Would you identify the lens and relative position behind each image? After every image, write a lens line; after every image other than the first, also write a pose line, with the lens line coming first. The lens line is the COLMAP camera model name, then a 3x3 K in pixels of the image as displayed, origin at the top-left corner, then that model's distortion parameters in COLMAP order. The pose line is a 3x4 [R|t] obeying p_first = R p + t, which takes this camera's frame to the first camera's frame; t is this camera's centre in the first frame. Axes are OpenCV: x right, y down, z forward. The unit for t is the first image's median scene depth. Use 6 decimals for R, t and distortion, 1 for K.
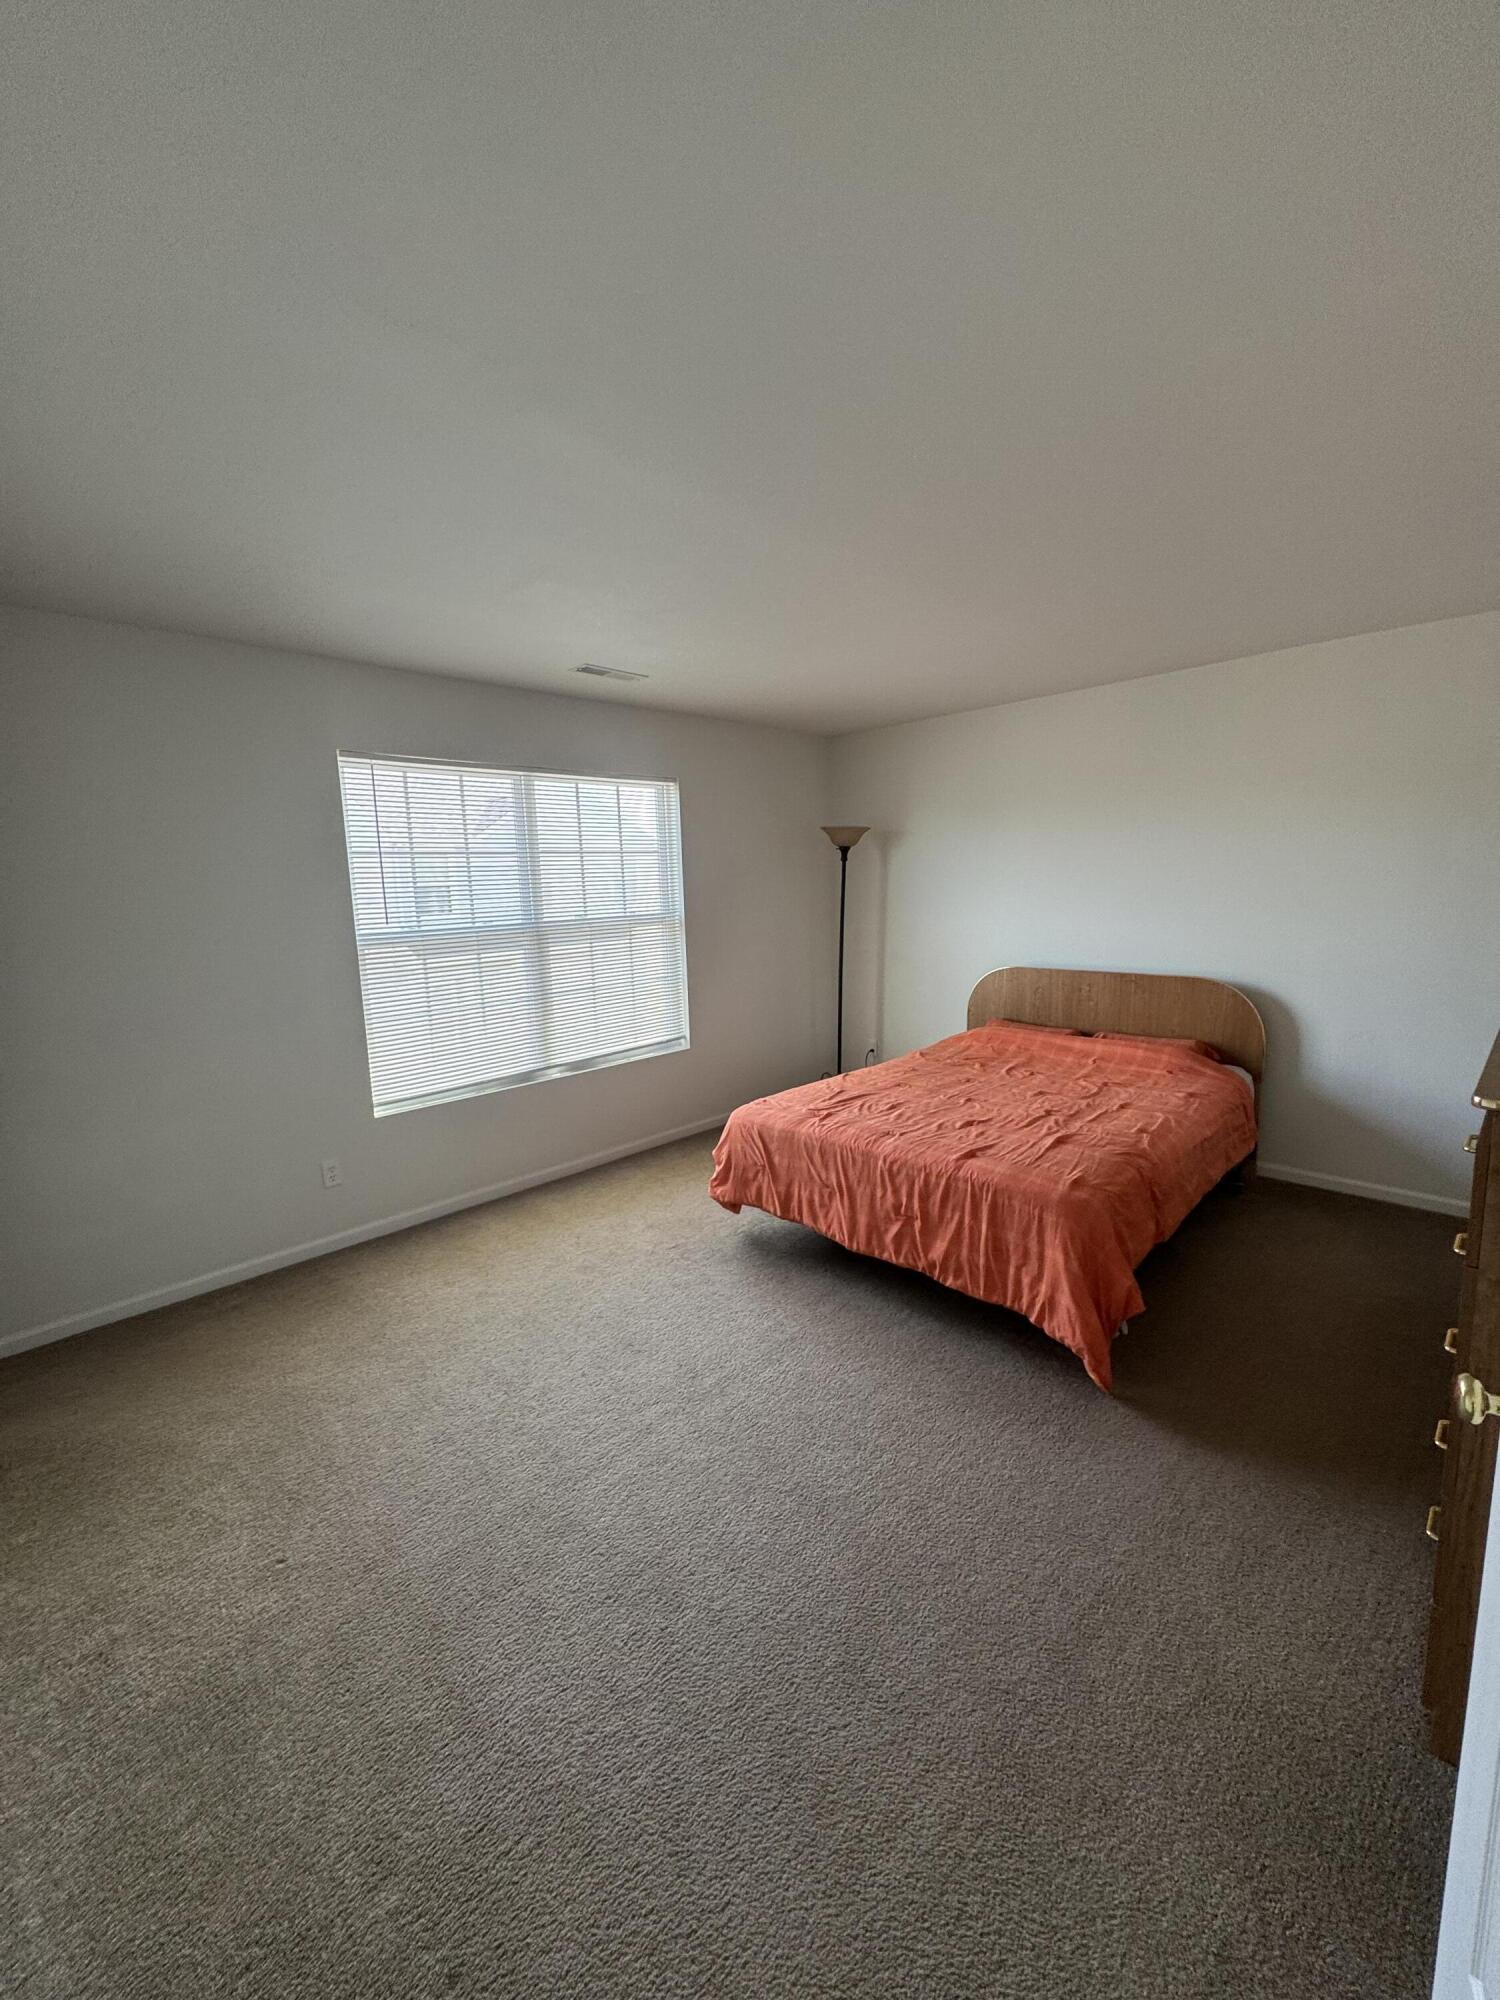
lens RADIAL K [[800.2, 0, 755.7], [0, 800.2, 996.9], [0, 0, 1]] dist [-0.002062, -0.000073]
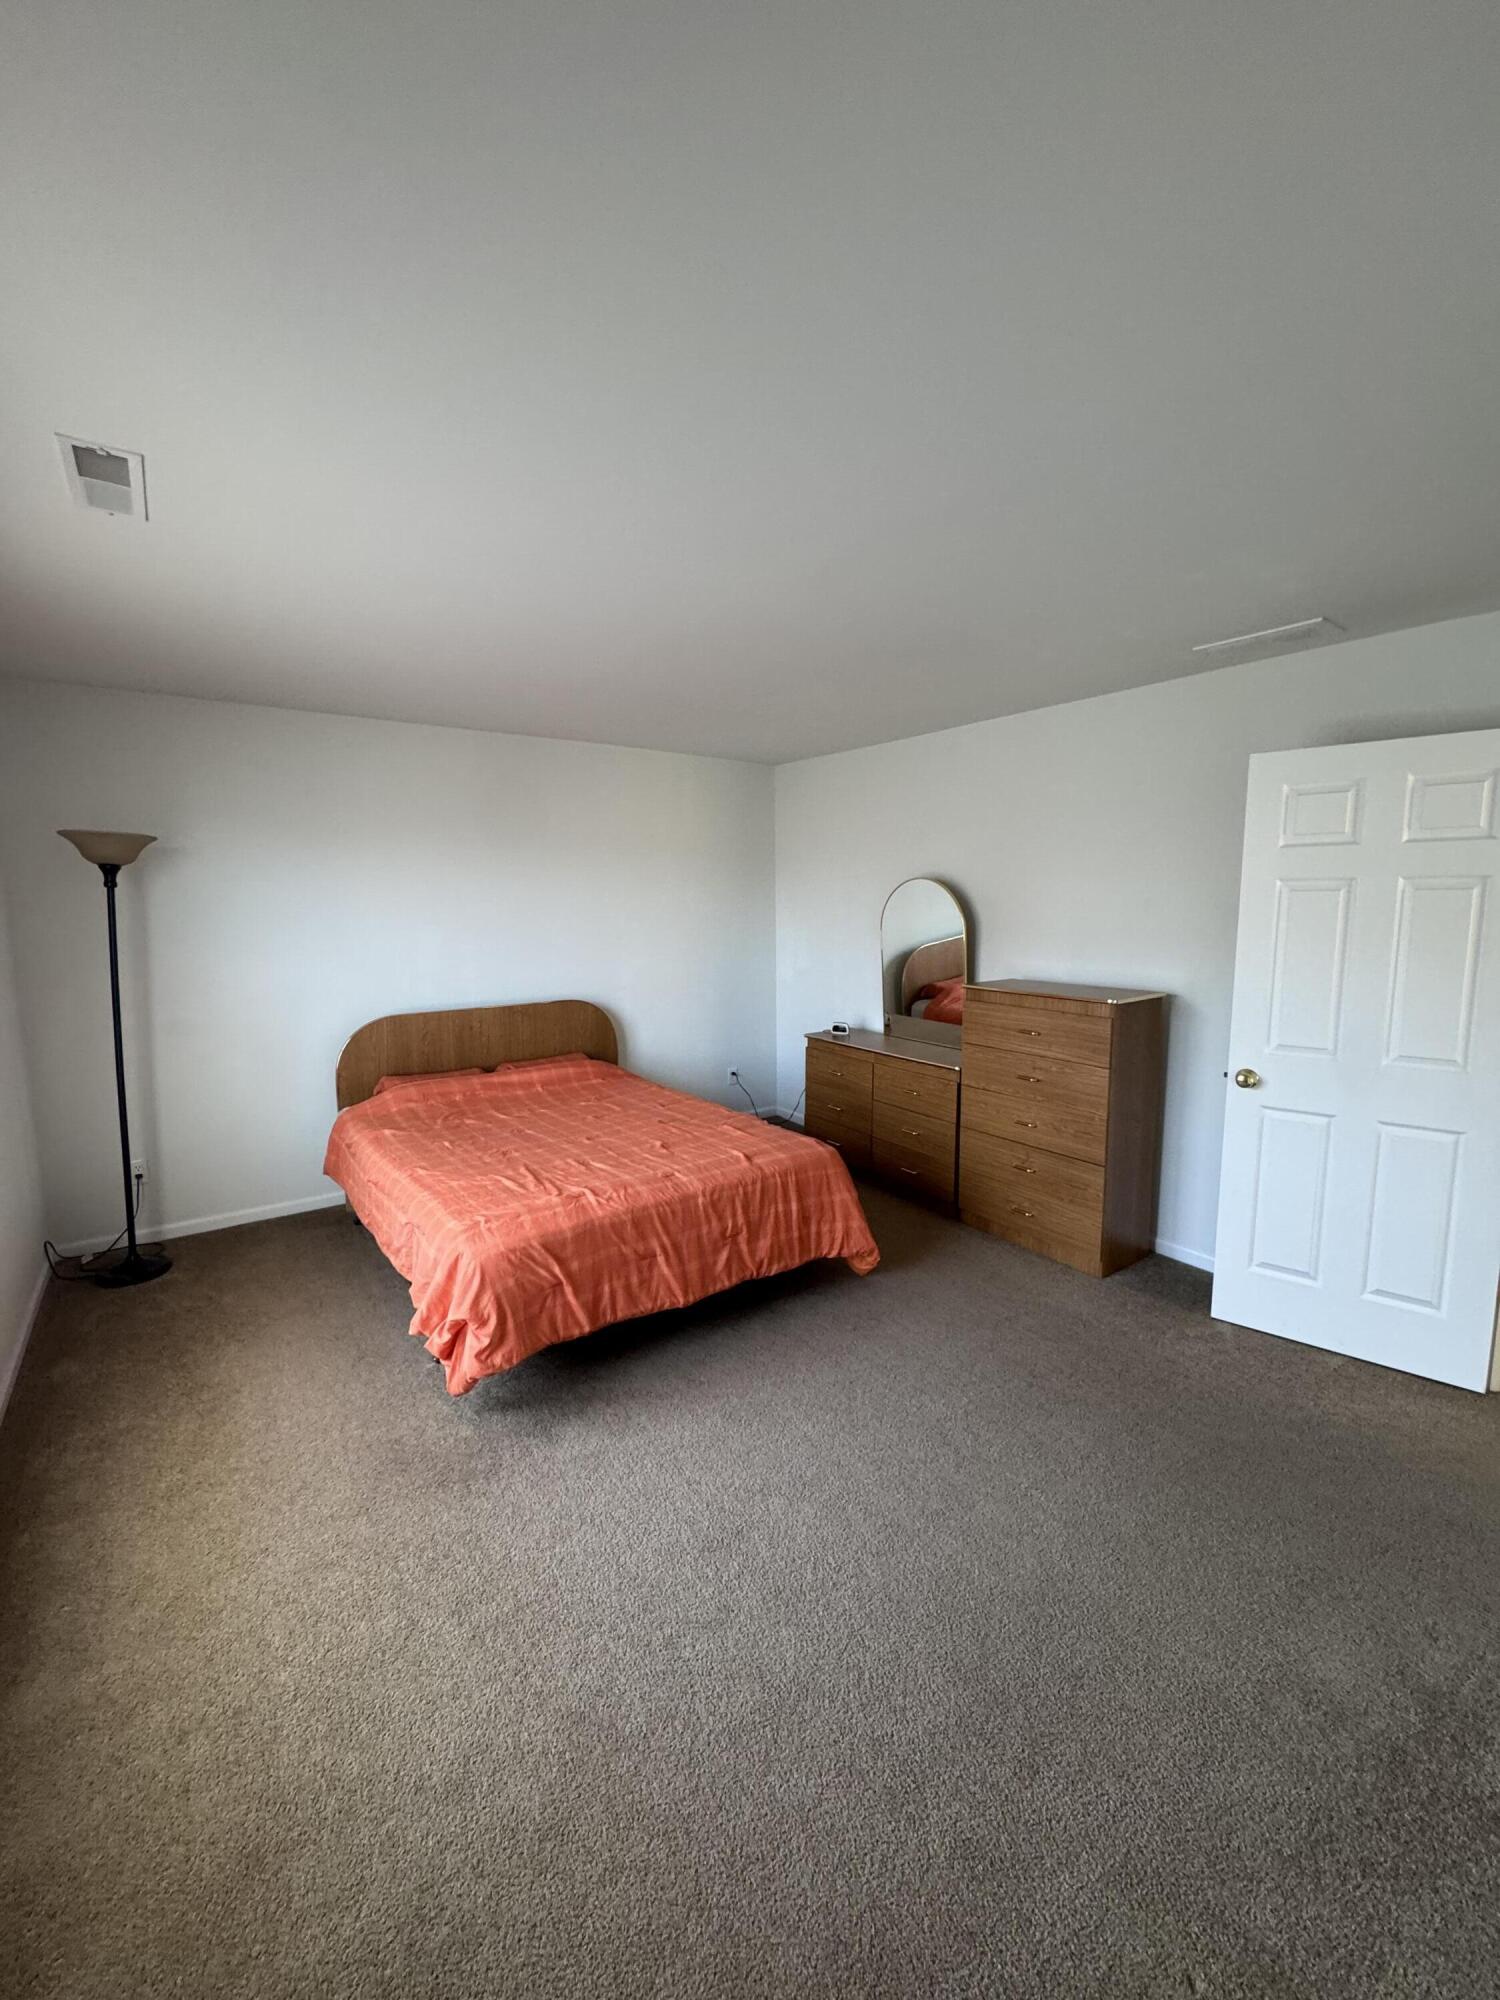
lens RADIAL K [[800.2, 0, 752.2], [0, 800.2, 997.1], [0, 0, 1]] dist [-0.002062, -0.000073]
pose [[0.156916, -0.088514, 0.983637, -0.759666], [0.143998, 0.987383, 0.065879, -0.092302], [-0.977058, 0.131305, 0.167682, 0.717838]]
